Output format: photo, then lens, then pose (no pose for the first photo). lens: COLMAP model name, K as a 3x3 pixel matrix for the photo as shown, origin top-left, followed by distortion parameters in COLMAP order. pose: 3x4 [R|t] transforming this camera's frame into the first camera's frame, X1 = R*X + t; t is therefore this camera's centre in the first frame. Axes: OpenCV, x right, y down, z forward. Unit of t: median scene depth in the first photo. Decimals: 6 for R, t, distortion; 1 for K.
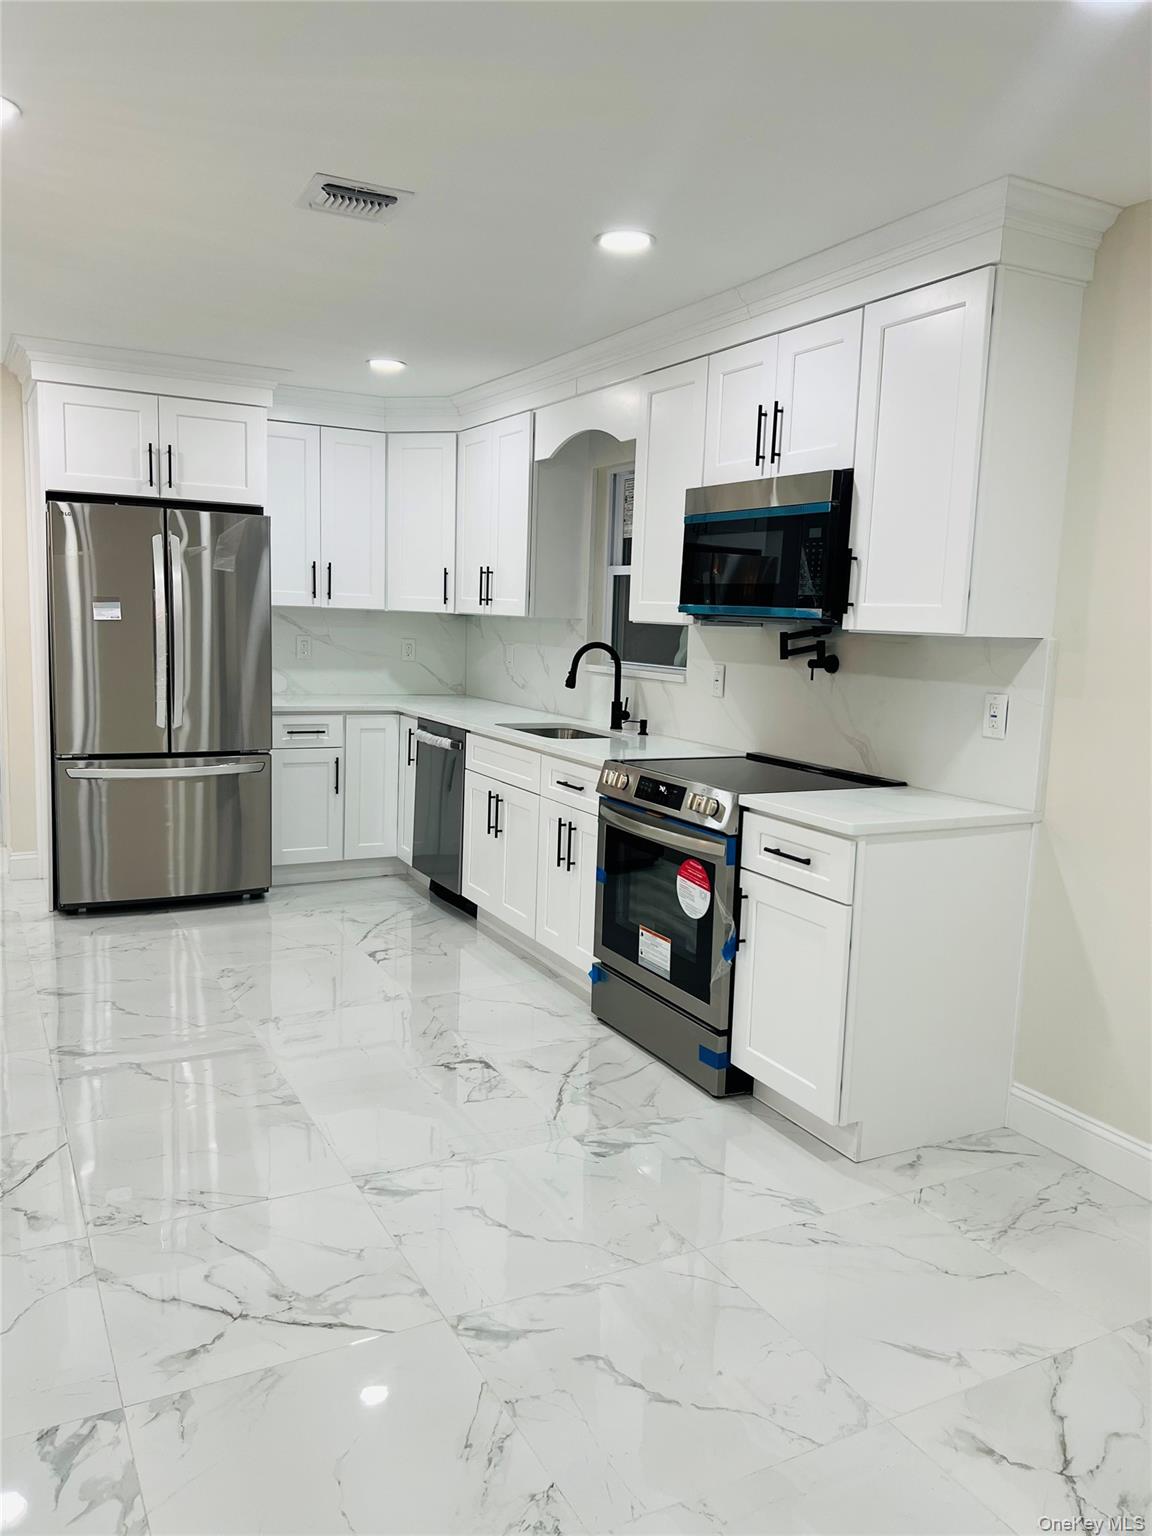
lens RADIAL K [[1155.2, 0, 570.3], [0, 1155.2, 773.6], [0, 0, 1]] dist [0.065210, -0.076948]
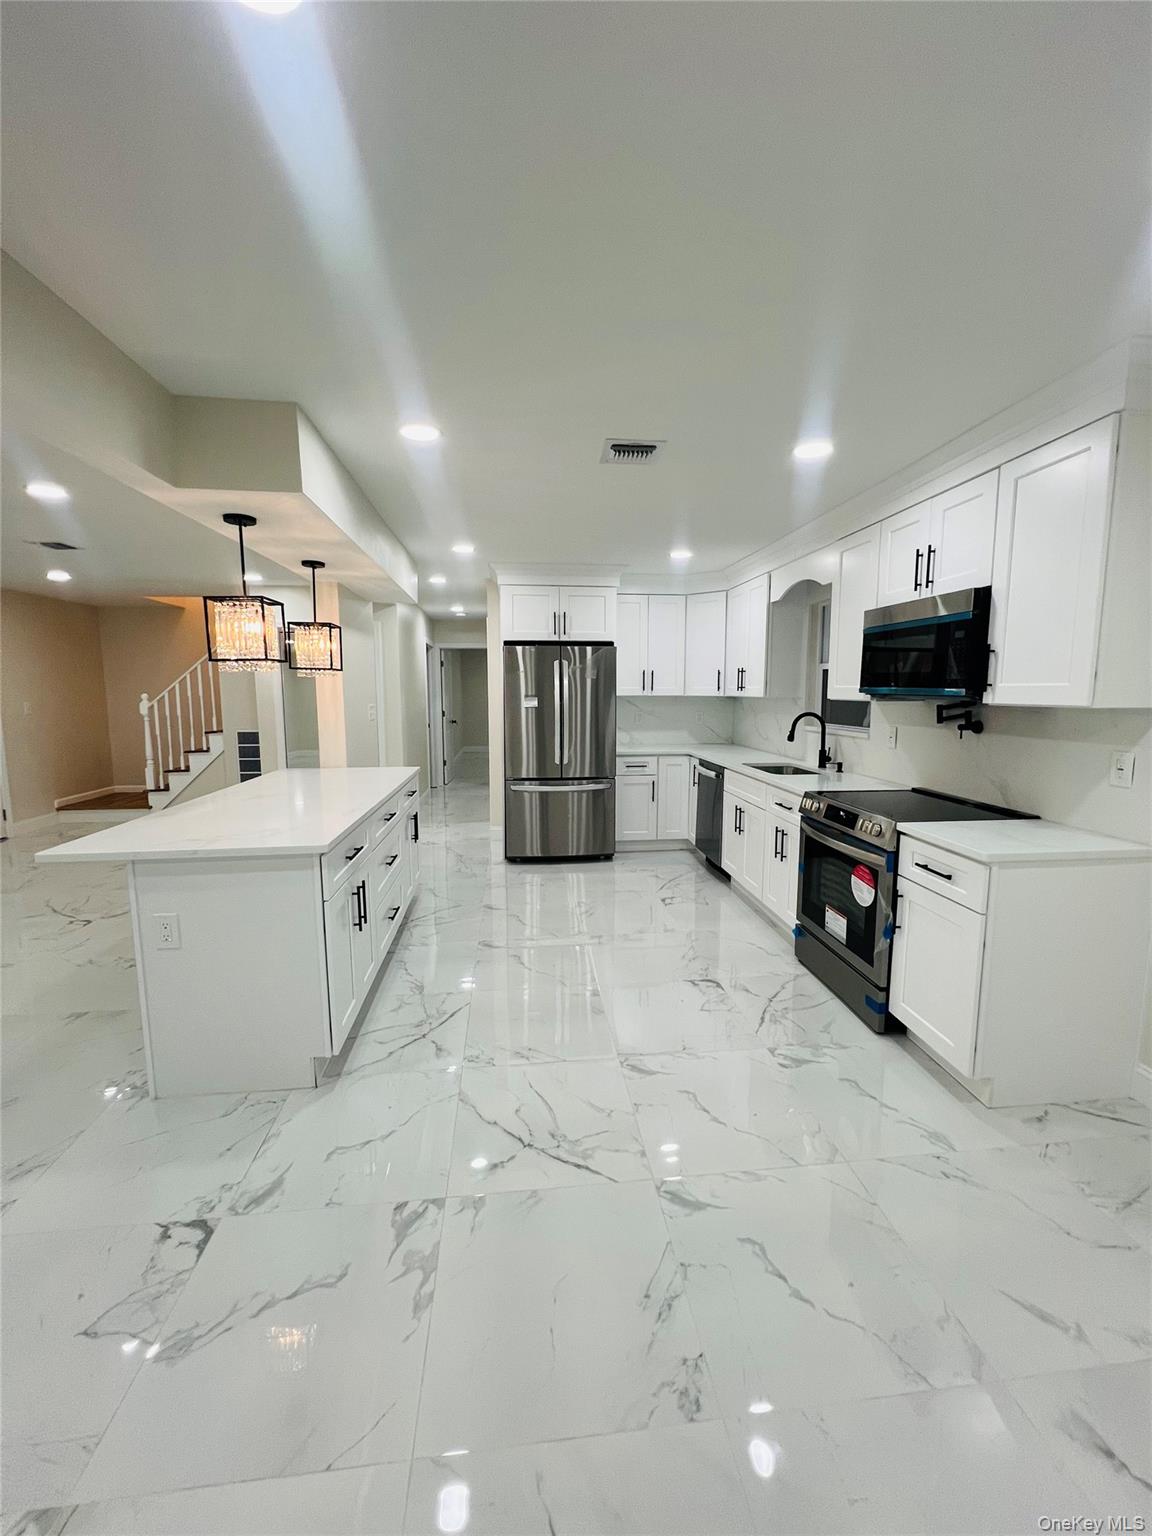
lens RADIAL K [[615.9, 0, 577.2], [0, 615.9, 764.8], [0, 0, 1]] dist [-0.004060, 0.000902]
pose [[0.928956, 0.009693, -0.370063, 0.055418], [-0.018763, 0.999605, -0.020918, -0.026084], [0.369714, 0.026375, 0.928771, 0.144722]]
